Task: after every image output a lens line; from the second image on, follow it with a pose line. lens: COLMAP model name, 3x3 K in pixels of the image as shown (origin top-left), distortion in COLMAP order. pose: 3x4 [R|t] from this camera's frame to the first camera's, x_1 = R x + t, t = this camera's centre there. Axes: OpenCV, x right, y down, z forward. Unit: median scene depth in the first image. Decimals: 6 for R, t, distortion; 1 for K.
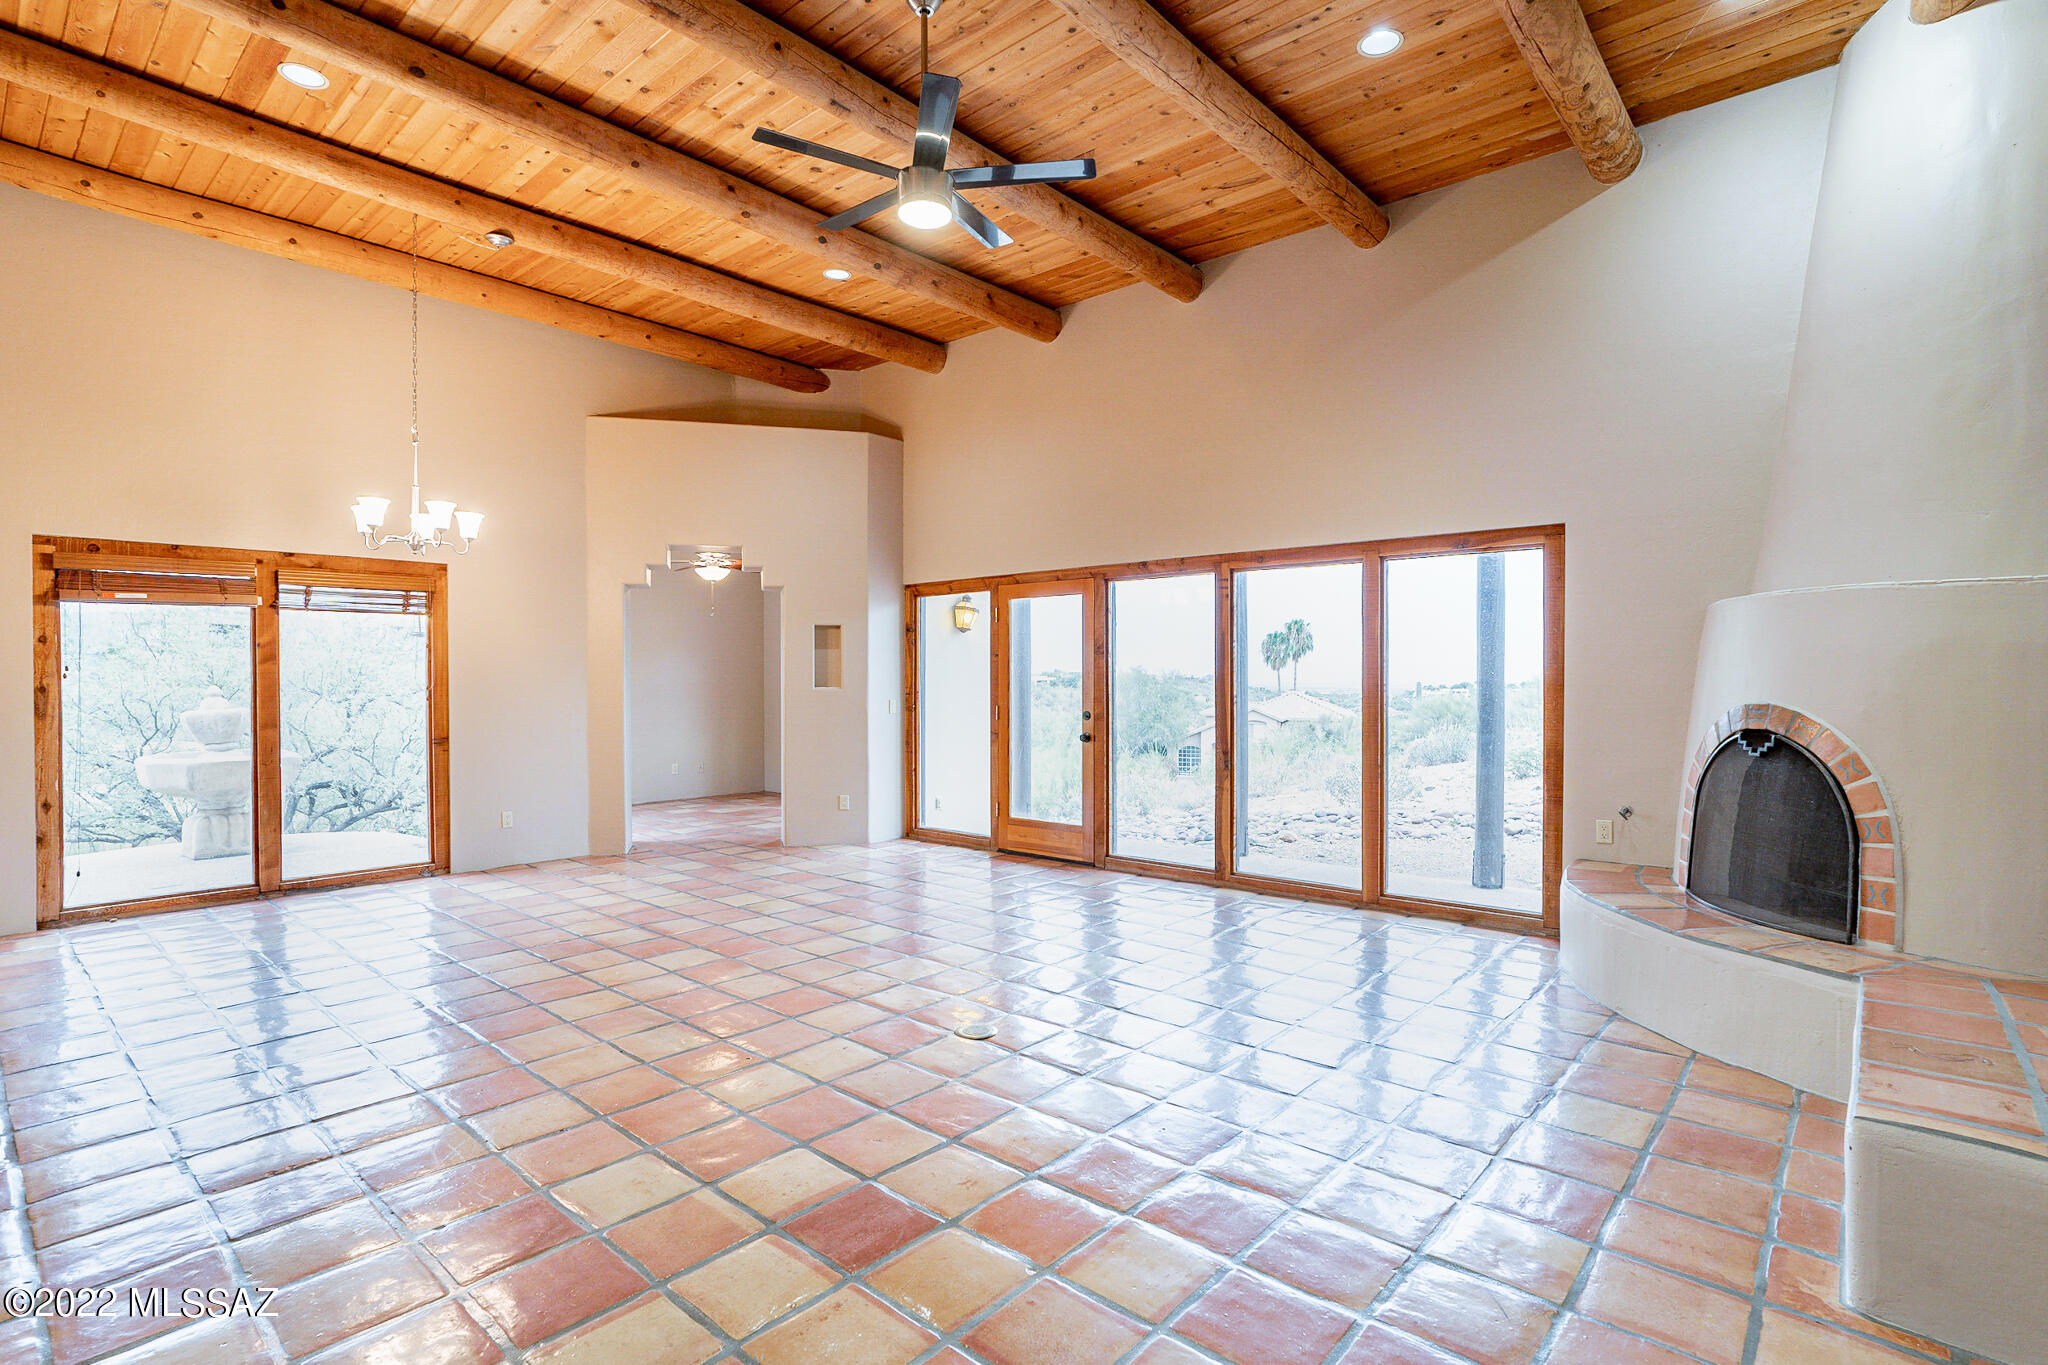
lens RADIAL K [[995.6, 0, 1024.0], [0, 995.6, 682.5], [0, 0, 1]] dist [-0.018898, 0.000660]
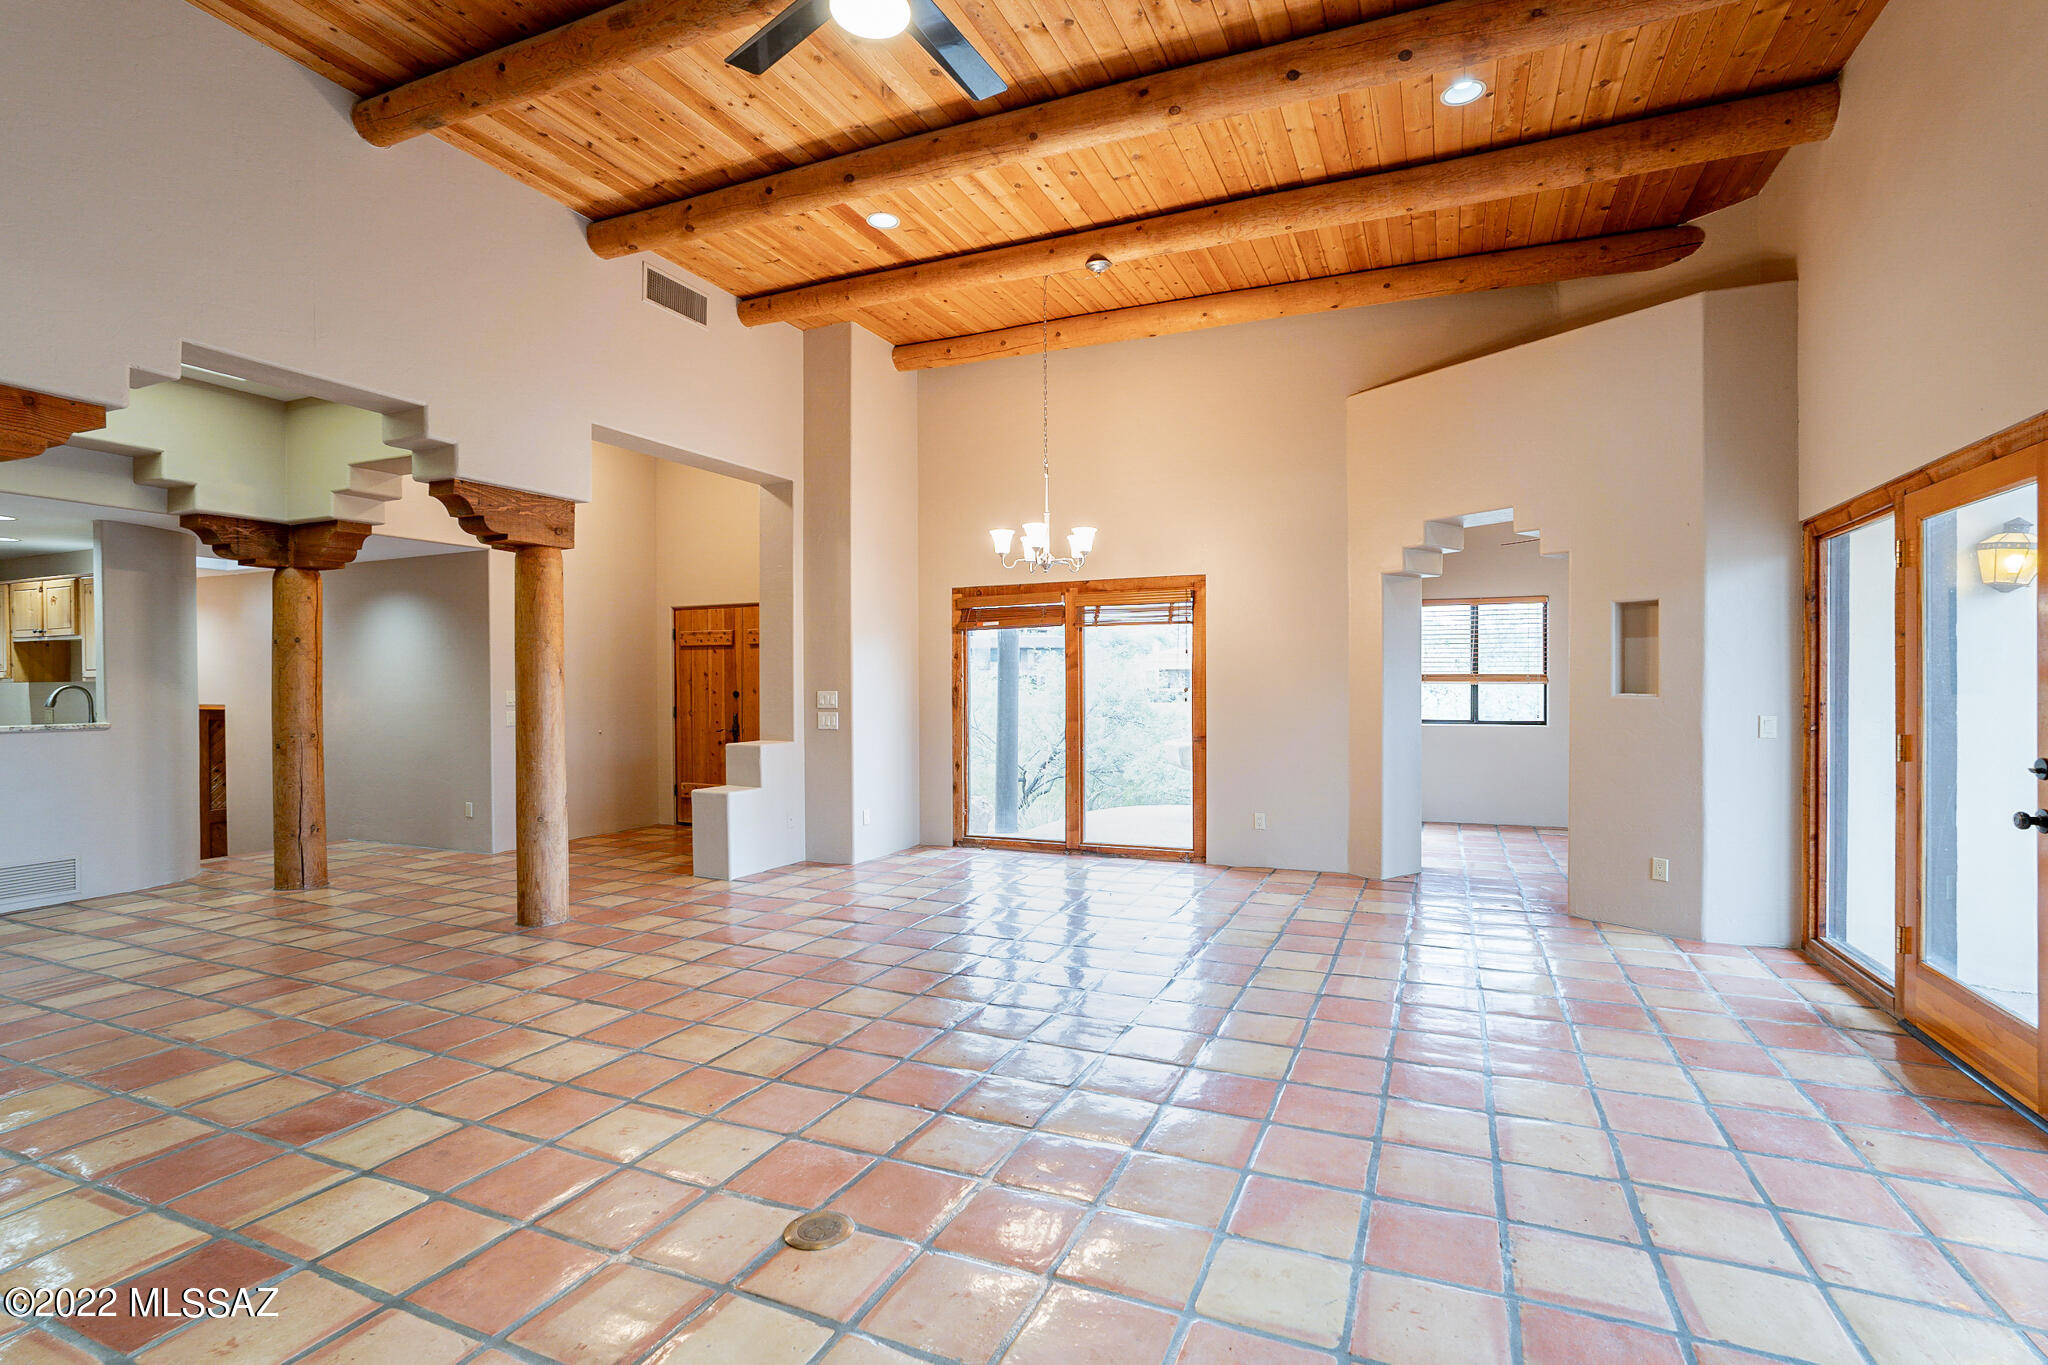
lens RADIAL K [[918.3, 0, 1055.5], [0, 918.3, 679.7], [0, 0, 1]] dist [-0.016625, 0.000577]
pose [[0.327459, -0.001967, -0.944863, 0.340031], [-0.003255, 0.999990, -0.003210, -0.002668], [0.944860, 0.004127, 0.327449, 0.574444]]
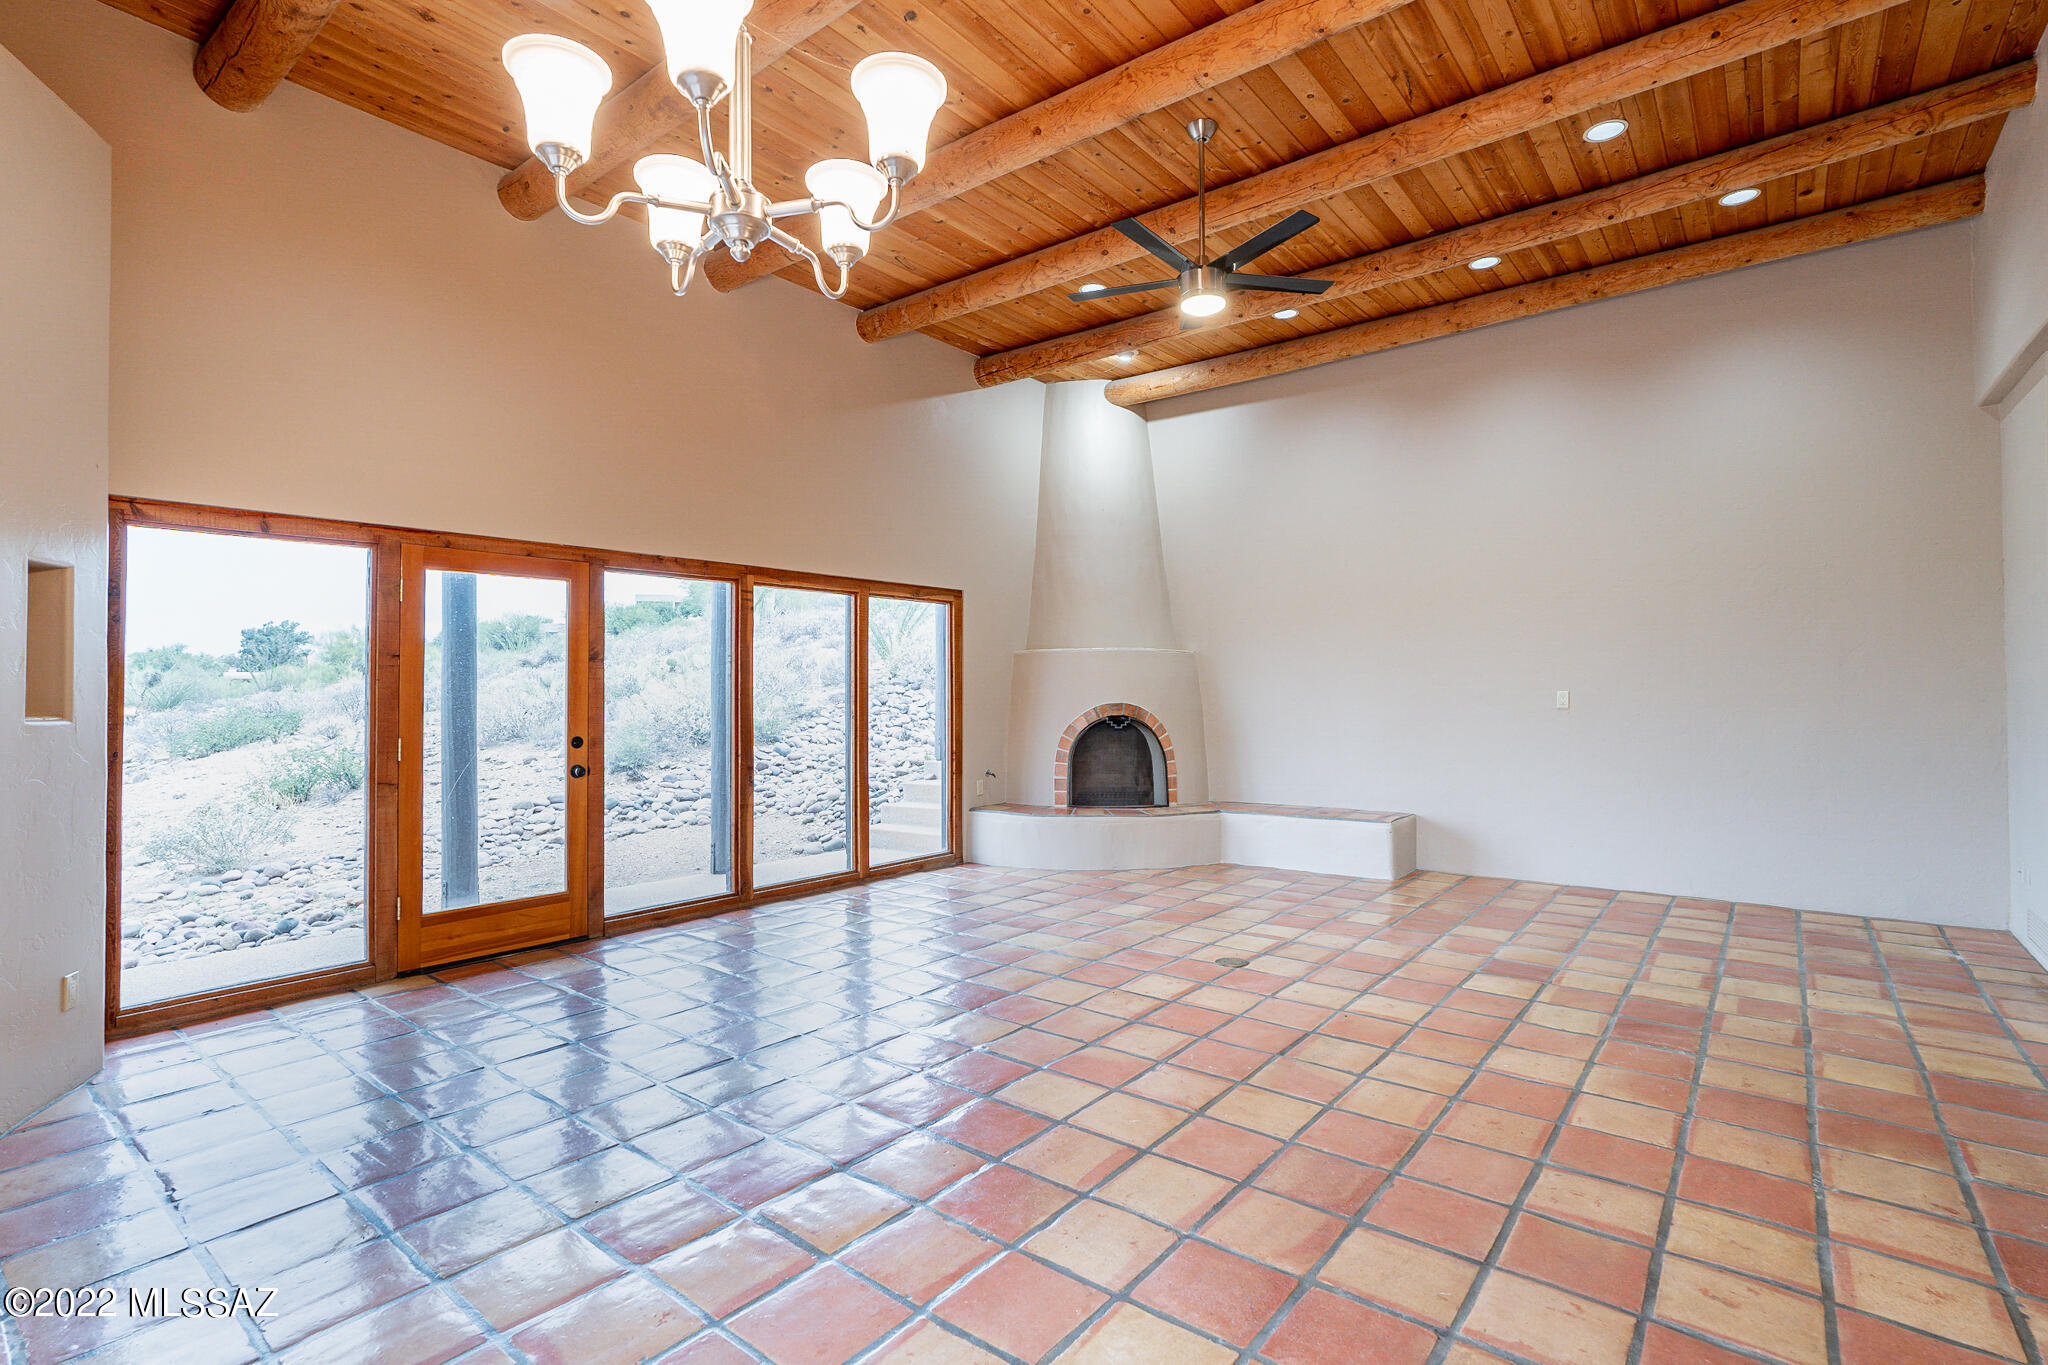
lens RADIAL K [[964.2, 0, 1024.0], [0, 964.2, 682.5], [0, 0, 1]] dist [-0.003030, -0.000054]
pose [[-0.054630, 0.003944, 0.998499, -0.788610], [0.006042, 0.999975, -0.003620, -0.009263], [-0.998488, 0.005835, -0.054652, 0.810185]]
